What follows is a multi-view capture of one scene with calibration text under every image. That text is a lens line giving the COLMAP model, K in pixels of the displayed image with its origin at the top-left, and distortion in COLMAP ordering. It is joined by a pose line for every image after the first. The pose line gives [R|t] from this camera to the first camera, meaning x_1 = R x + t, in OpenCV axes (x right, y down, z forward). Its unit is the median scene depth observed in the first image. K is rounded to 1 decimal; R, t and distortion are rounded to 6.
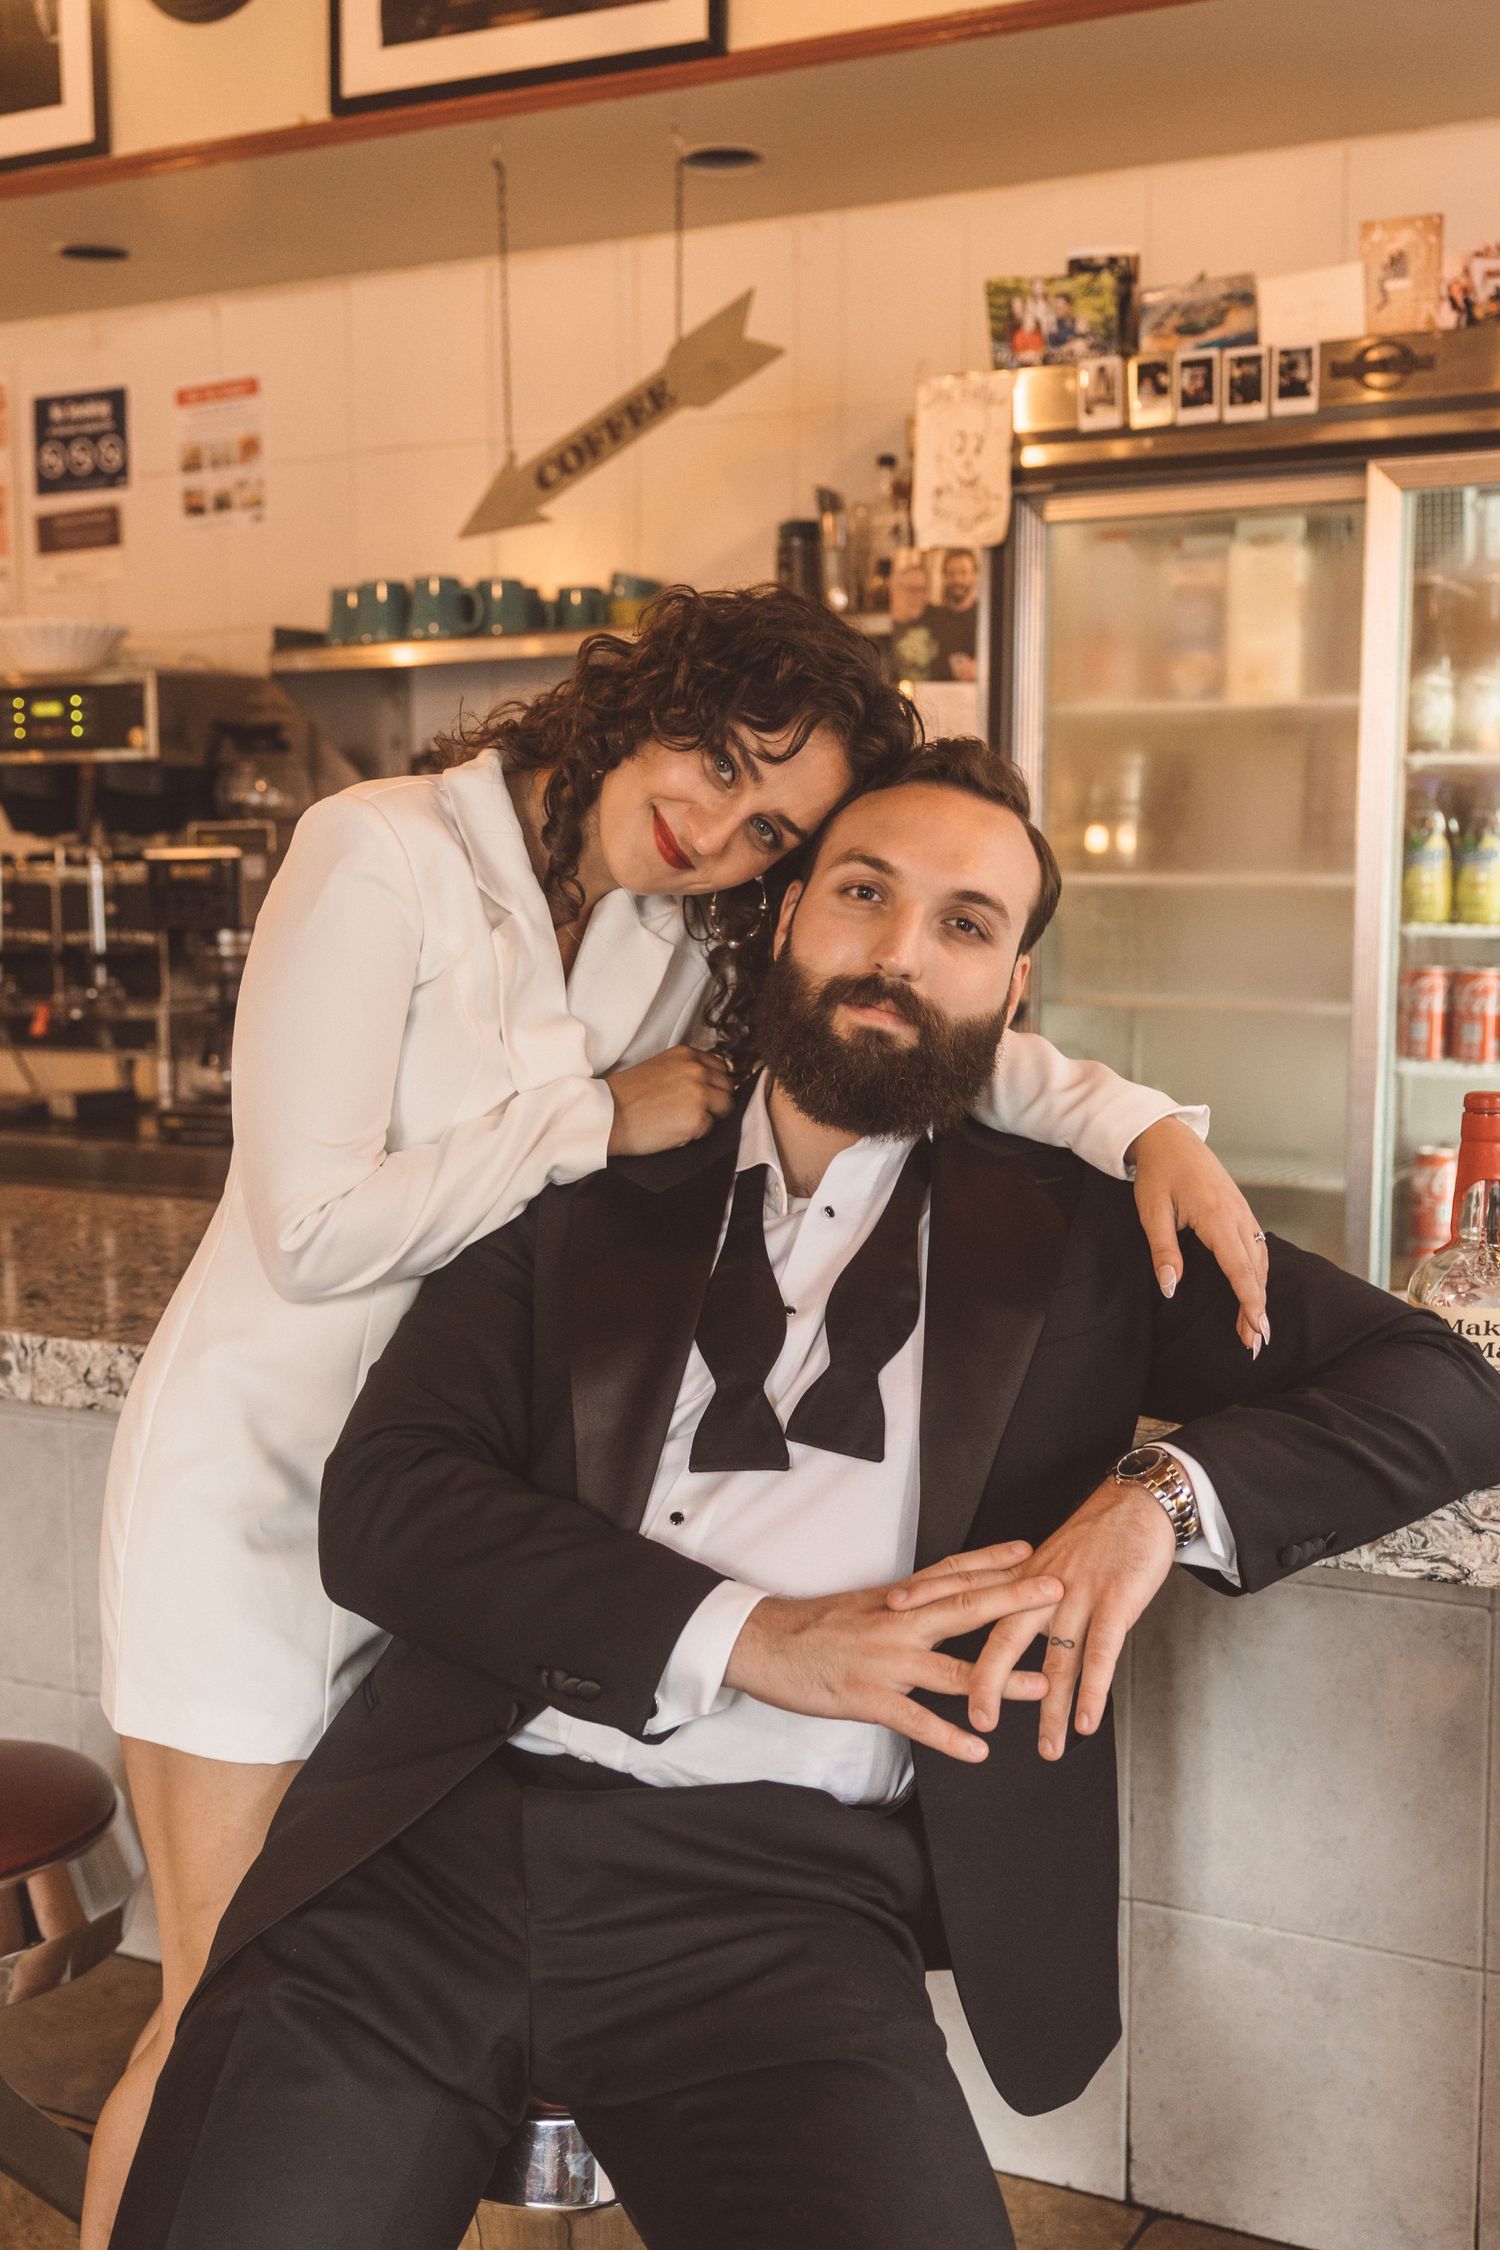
lens RADIAL K [[2323.5, 0, 742.2], [0, 2323.5, 1143.1], [0, 0, 1]] dist [-0.005430, 0.000000]
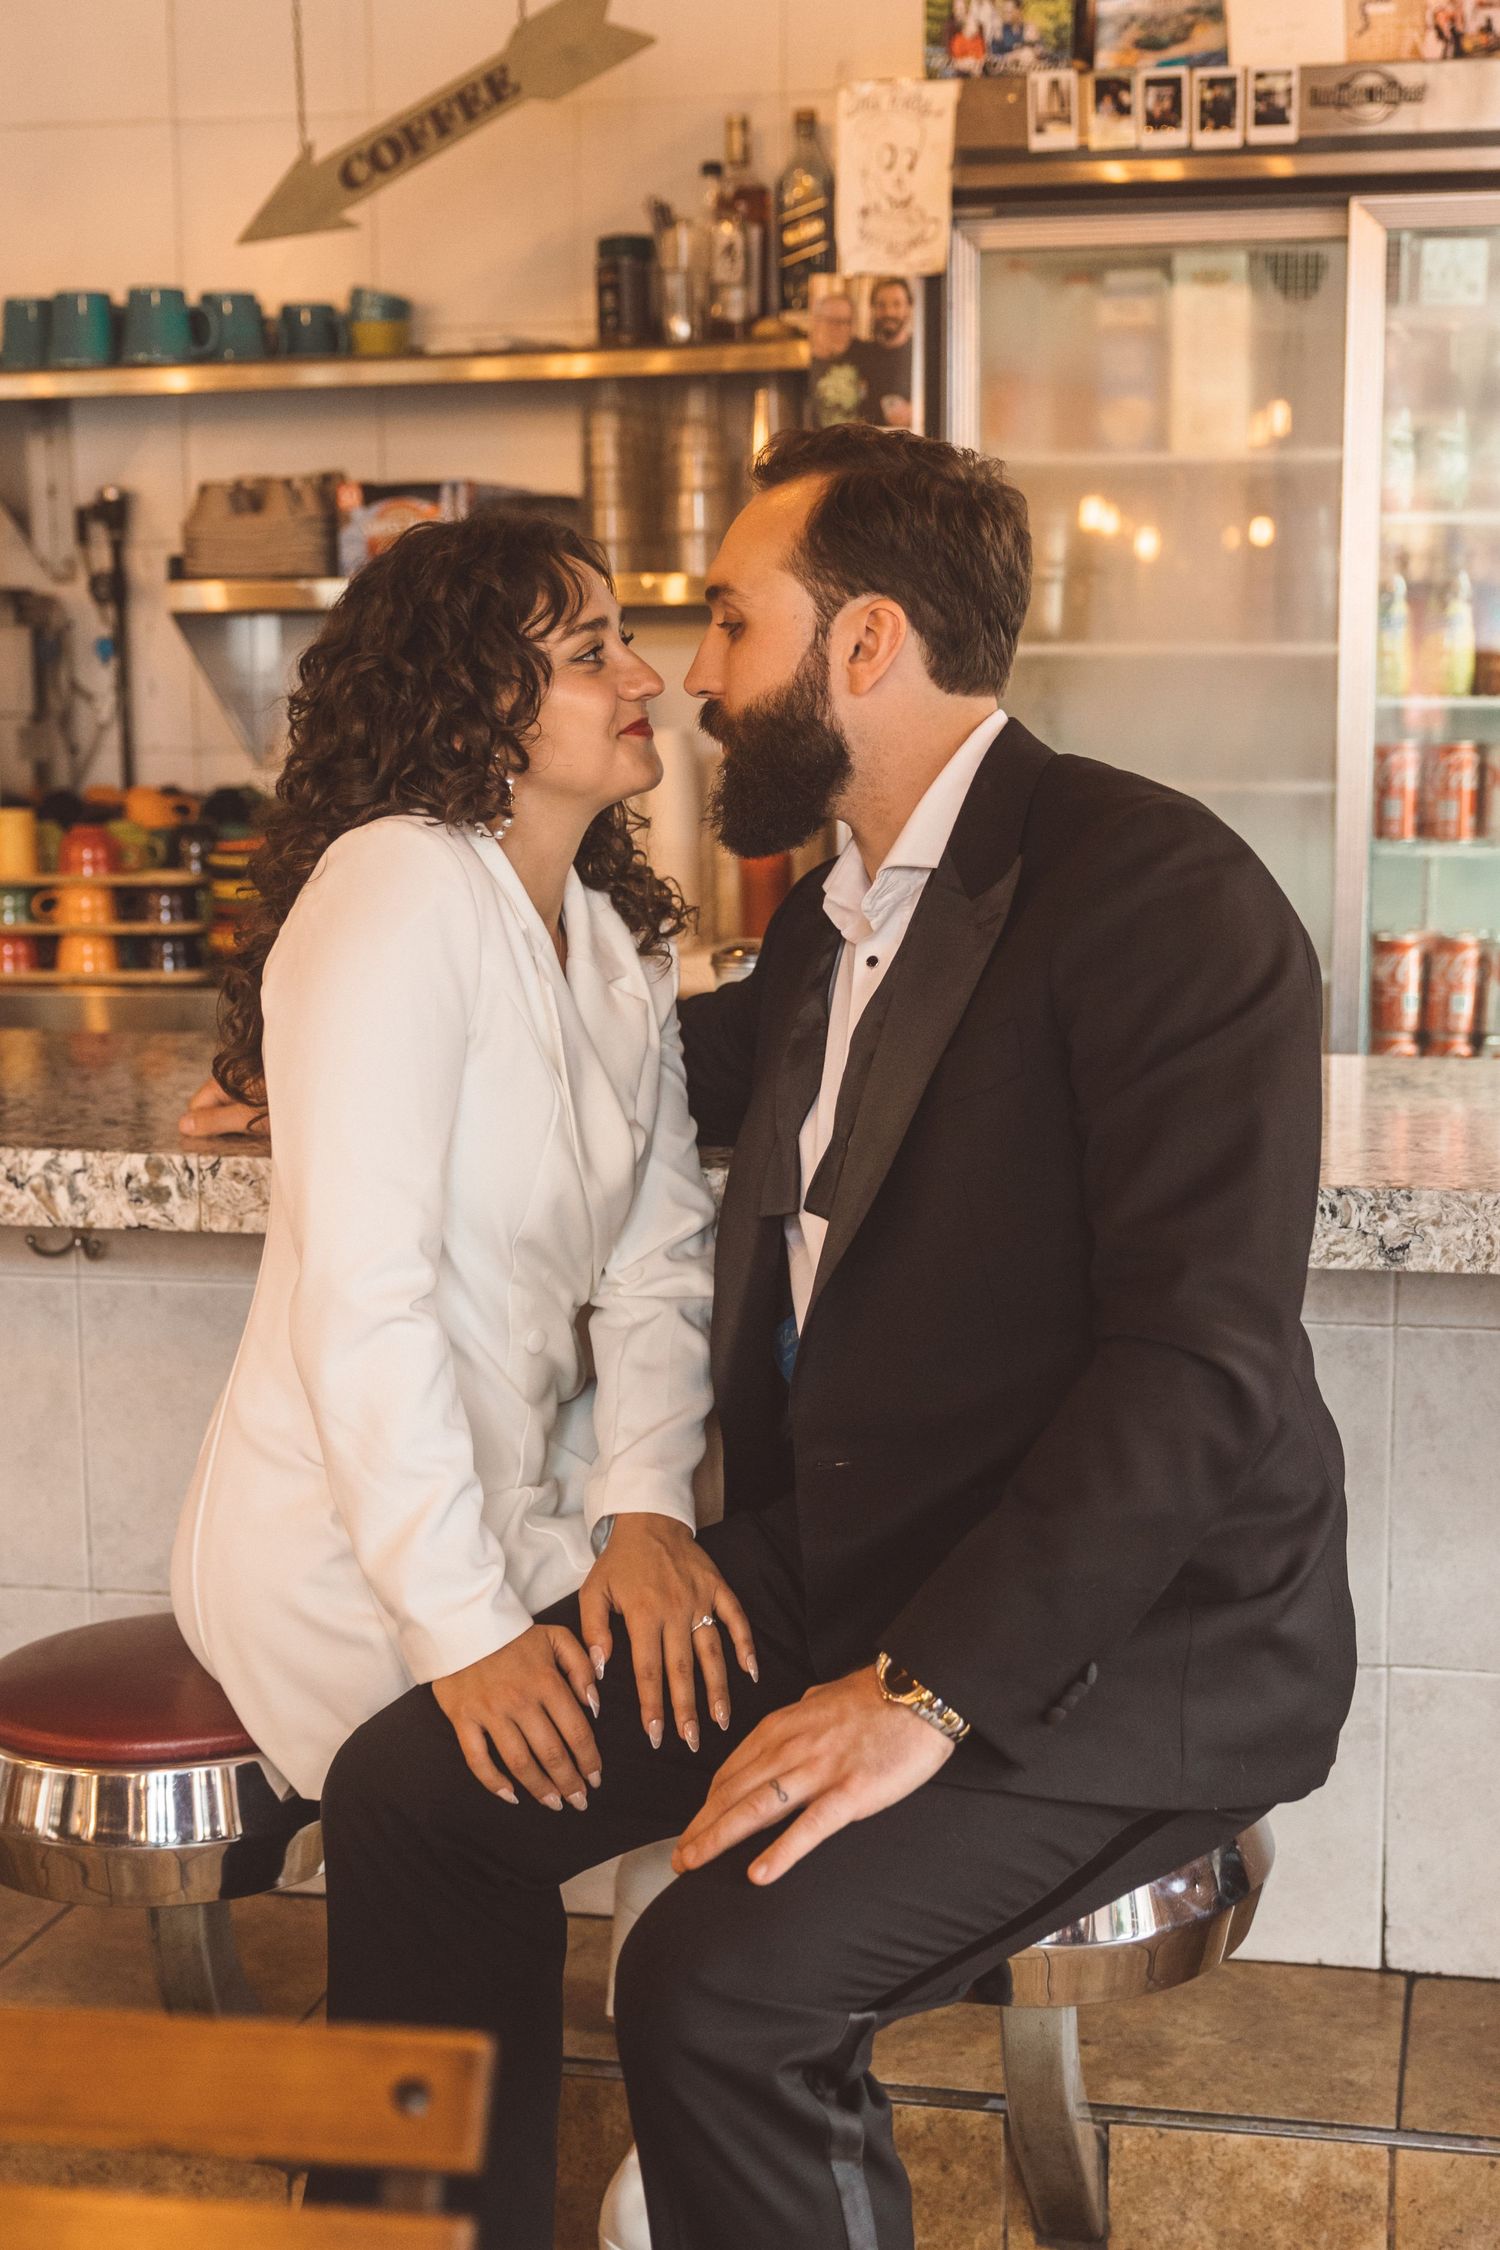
lens RADIAL K [[2911.2, 0, 752.5], [0, 2911.2, 1129.1], [0, 0, 1]] dist [-0.008705, 0.000000]
pose [[0.968288, -0.041981, 0.246285, -0.245920], [0.031871, 0.998483, 0.044893, 0.019534], [-0.247796, -0.035620, 0.968157, -0.082392]]
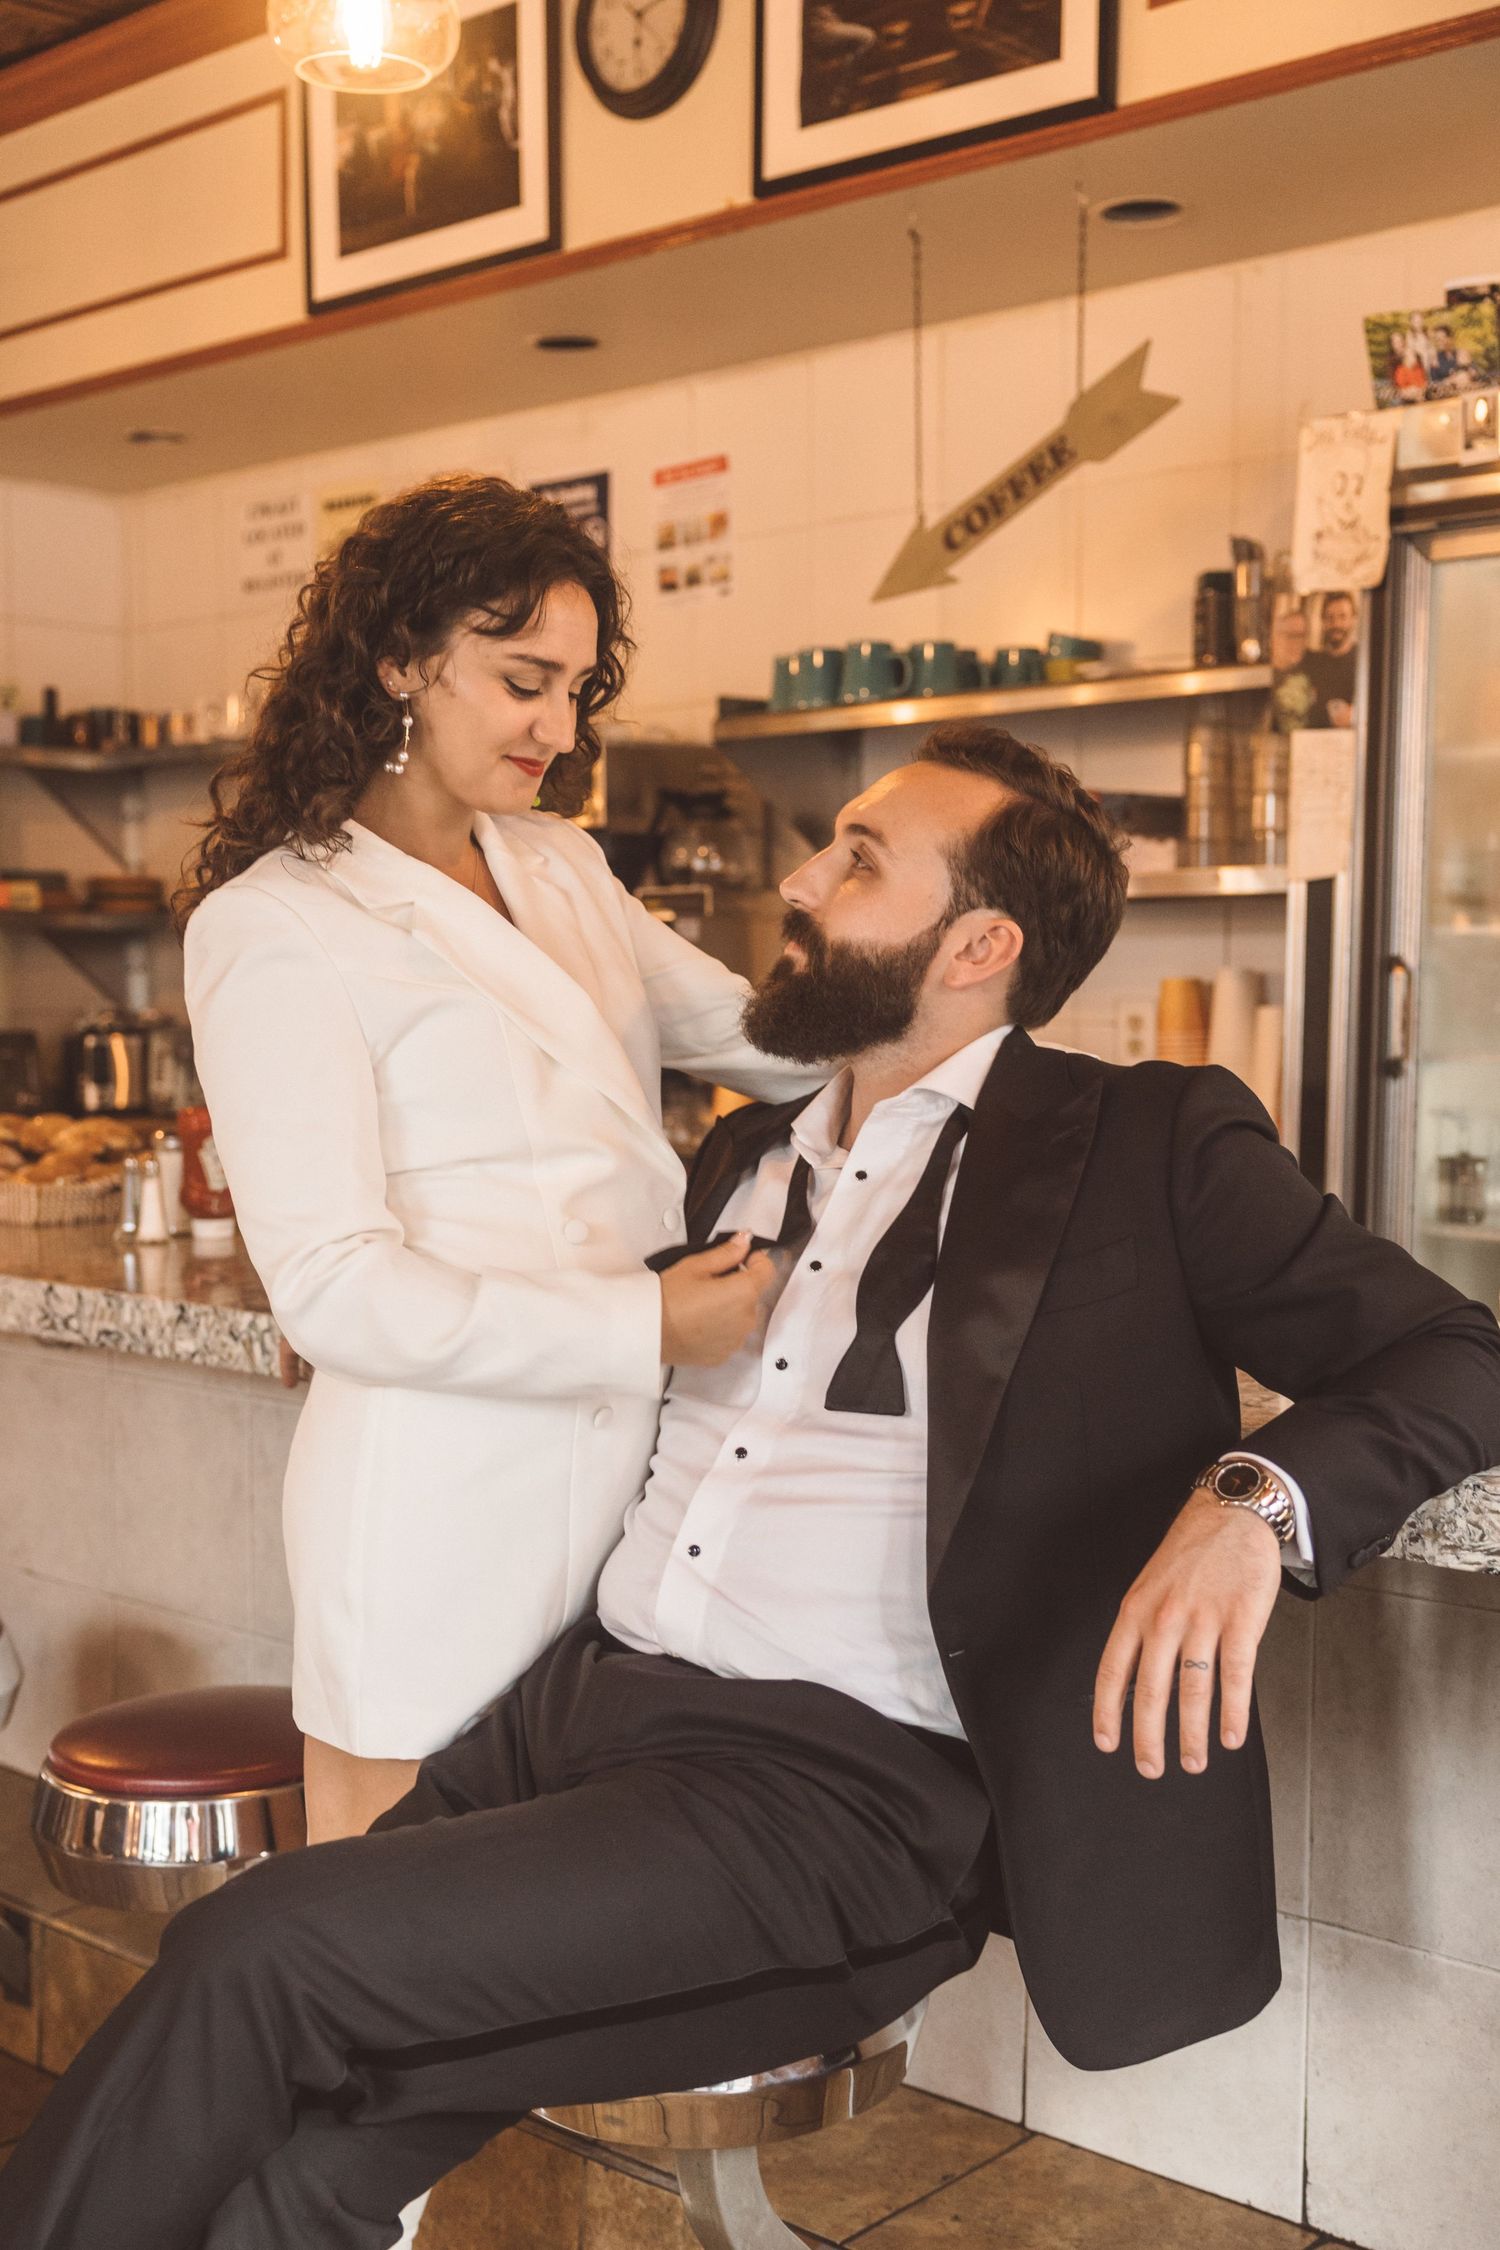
lens RADIAL K [[2475.1, 0, 765.4], [0, 2475.1, 1217.1], [0, 0, 1]] dist [-0.008450, 0.000000]
pose [[0.968837, 0.024488, -0.246486, 0.121975], [-0.028502, 0.999513, -0.012728, 0.026727], [0.246054, 0.019356, 0.969063, -0.061497]]
